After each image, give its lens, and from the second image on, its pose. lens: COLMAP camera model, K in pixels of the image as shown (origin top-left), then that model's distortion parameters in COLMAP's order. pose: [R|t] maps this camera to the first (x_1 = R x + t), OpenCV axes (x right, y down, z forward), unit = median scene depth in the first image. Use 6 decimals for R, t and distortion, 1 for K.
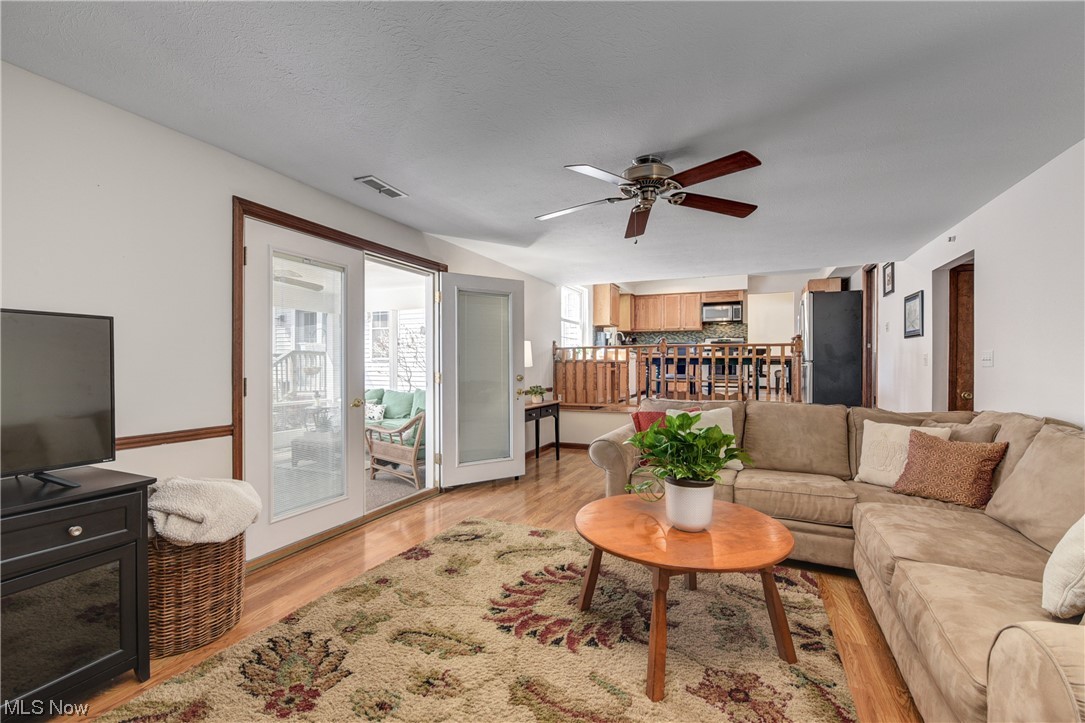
lens RADIAL K [[450.3, 0, 540.9], [0, 450.3, 363.6], [0, 0, 1]] dist [-0.005730, 0.000030]
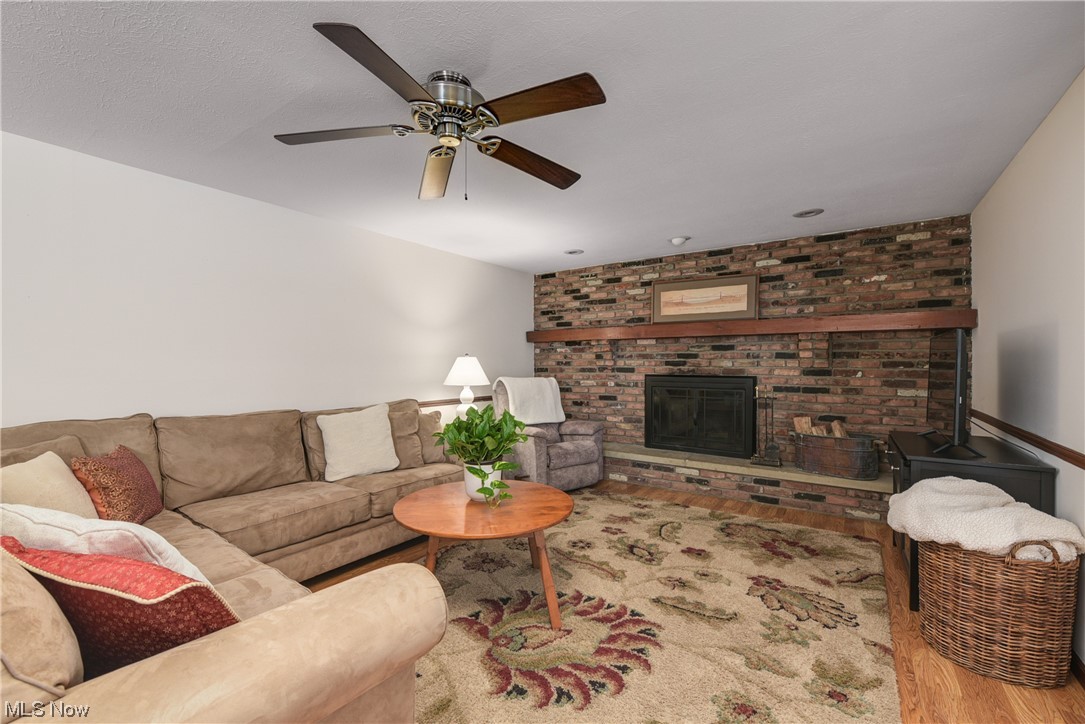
lens RADIAL K [[450.3, 0, 543.1], [0, 450.3, 363.4], [0, 0, 1]] dist [-0.005730, 0.000030]
pose [[-0.984401, 0.000047, 0.175938, -0.045499], [0.000090, 1.000000, 0.000236, -0.006236], [-0.175938, 0.000248, -0.984401, 1.915412]]
